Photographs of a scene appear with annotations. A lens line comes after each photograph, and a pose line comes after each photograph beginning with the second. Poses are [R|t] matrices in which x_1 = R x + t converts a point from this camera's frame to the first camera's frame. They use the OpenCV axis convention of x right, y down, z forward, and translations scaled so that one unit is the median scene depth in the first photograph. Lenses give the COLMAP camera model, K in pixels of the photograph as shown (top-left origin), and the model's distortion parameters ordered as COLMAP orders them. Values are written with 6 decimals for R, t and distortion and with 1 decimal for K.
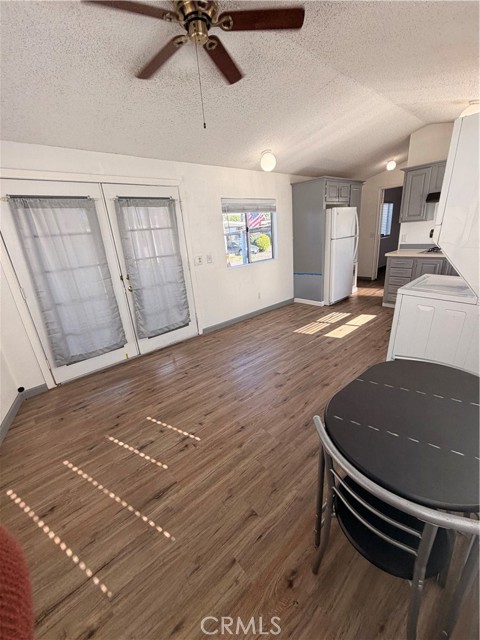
lens RADIAL K [[255.1, 0, 239.5], [0, 255.1, 319.3], [0, 0, 1]] dist [-0.001200, 0.000025]
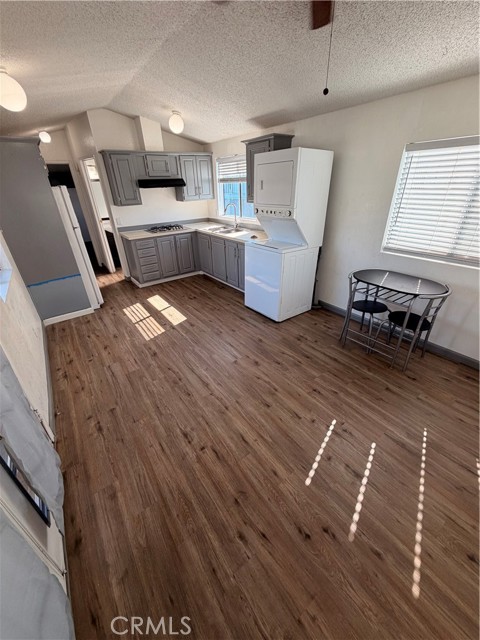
lens RADIAL K [[255.1, 0, 239.8], [0, 255.1, 319.3], [0, 0, 1]] dist [-0.001200, 0.000025]
pose [[0.085568, -0.403499, 0.910970, -0.621809], [0.351023, 0.867907, 0.351454, -0.248466], [-0.932449, 0.289698, 0.215902, 0.651200]]
